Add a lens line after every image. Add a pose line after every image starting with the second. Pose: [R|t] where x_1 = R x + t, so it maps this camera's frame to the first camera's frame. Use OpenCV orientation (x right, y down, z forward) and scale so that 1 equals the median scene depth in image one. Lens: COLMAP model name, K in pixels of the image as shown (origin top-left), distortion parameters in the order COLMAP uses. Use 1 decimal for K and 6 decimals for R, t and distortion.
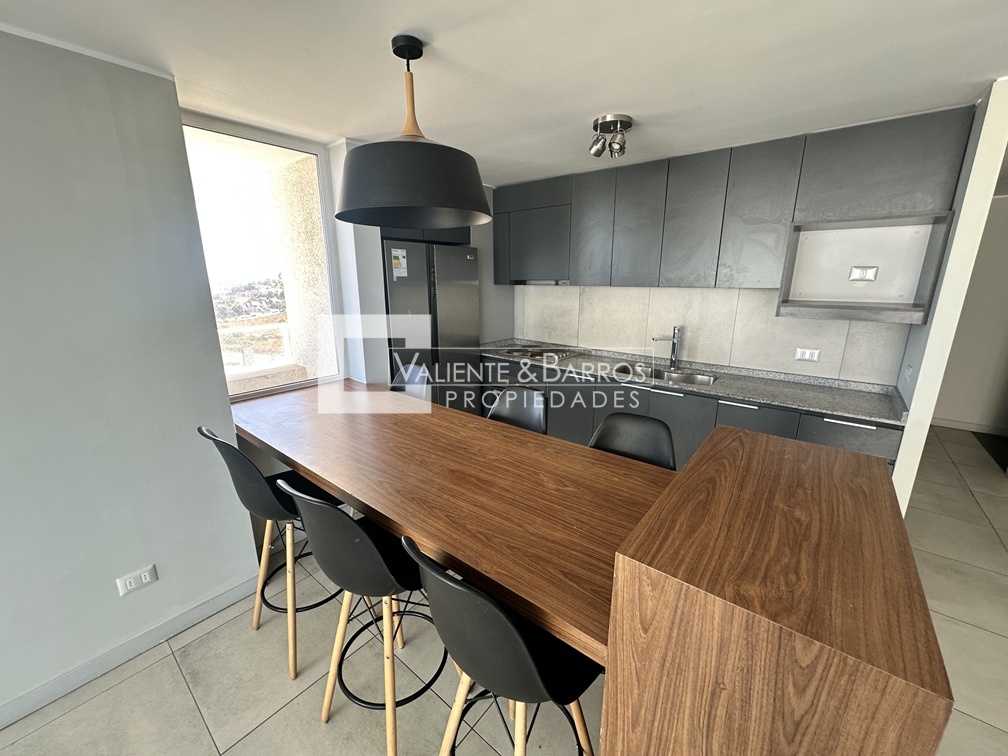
lens RADIAL K [[398.9, 0, 504.0], [0, 398.9, 378.0], [0, 0, 1]] dist [-0.011715, 0.000125]
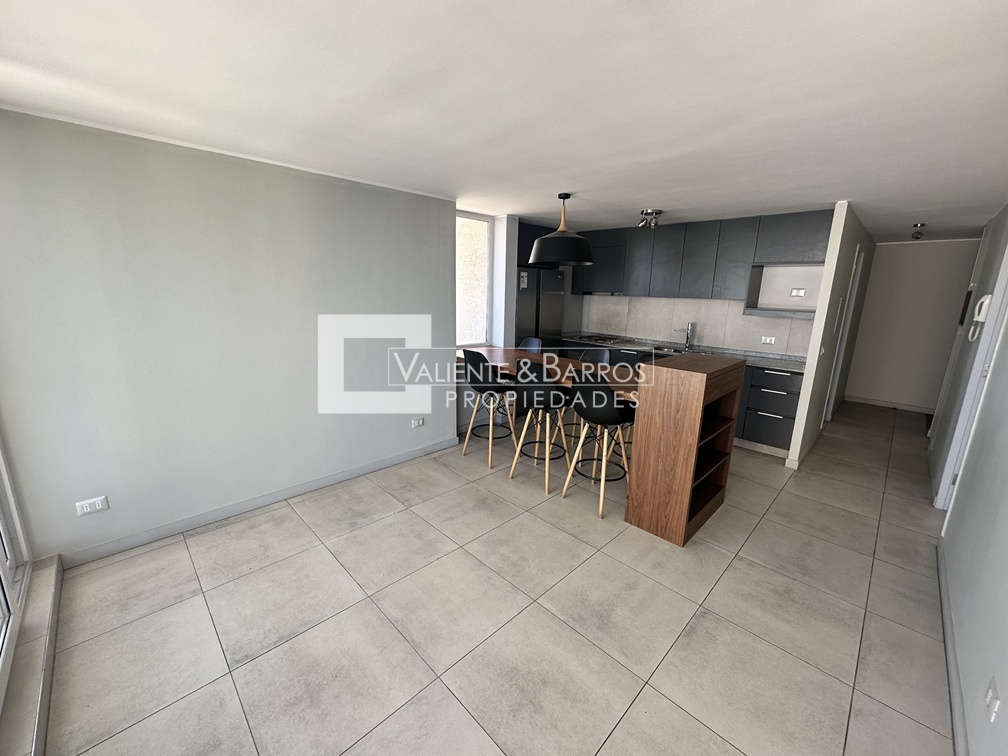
lens RADIAL K [[398.9, 0, 504.0], [0, 398.9, 378.0], [0, 0, 1]] dist [-0.011715, 0.000125]
pose [[0.993997, 0.046409, -0.099077, -0.155735], [-0.049255, 0.998436, -0.026466, 0.187394], [0.097693, 0.031188, 0.994728, -0.720283]]
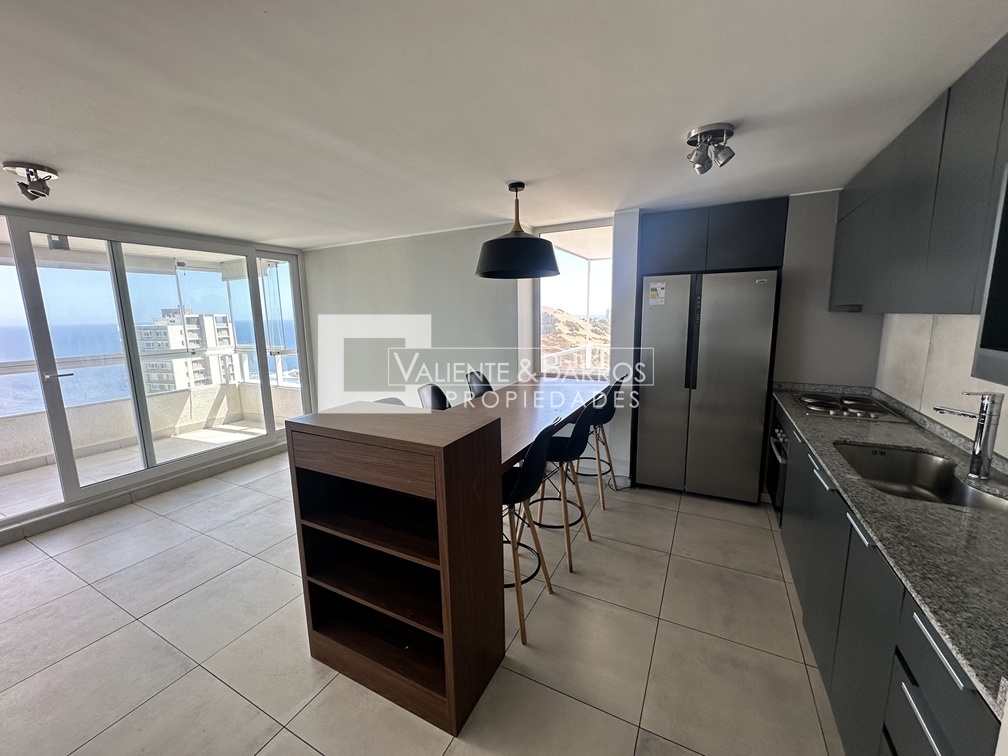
lens RADIAL K [[398.9, 0, 504.0], [0, 398.9, 378.0], [0, 0, 1]] dist [-0.011715, 0.000125]
pose [[0.198084, 0.152430, -0.968260, 0.838622], [-0.224467, 0.968637, 0.106569, -0.067693], [0.954137, 0.196233, 0.226088, 0.339011]]
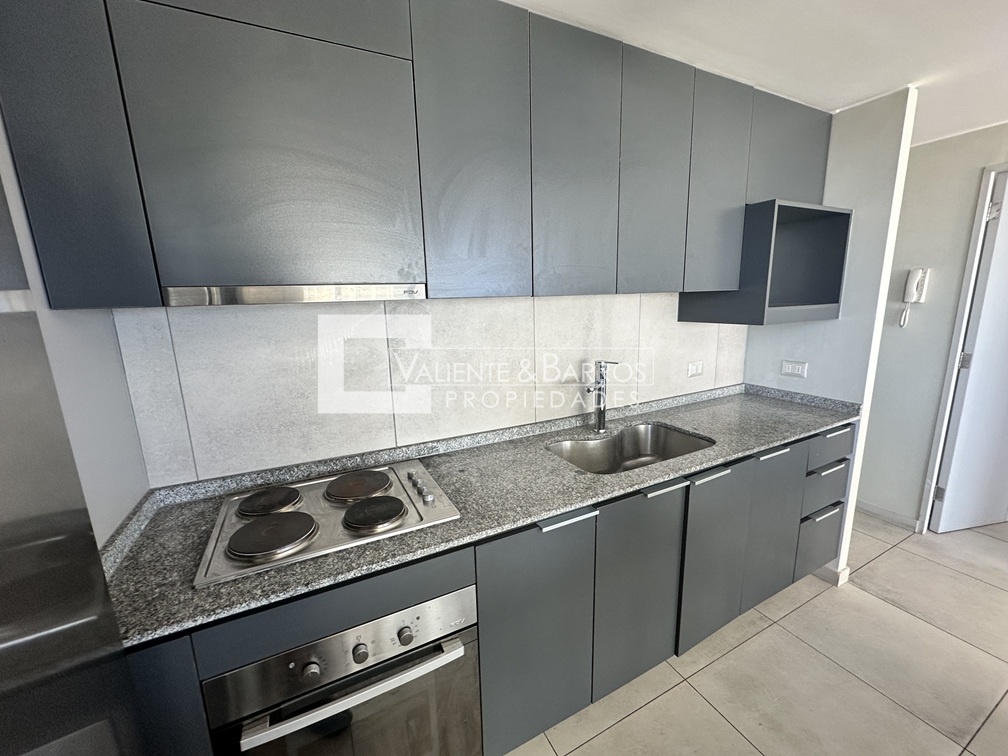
lens RADIAL K [[398.9, 0, 504.0], [0, 398.9, 378.0], [0, 0, 1]] dist [-0.011715, 0.000125]
pose [[0.325304, -0.188651, 0.926600, -0.164825], [0.247850, 0.962650, 0.108977, -0.222259], [-0.912550, 0.194207, 0.359911, 1.001404]]
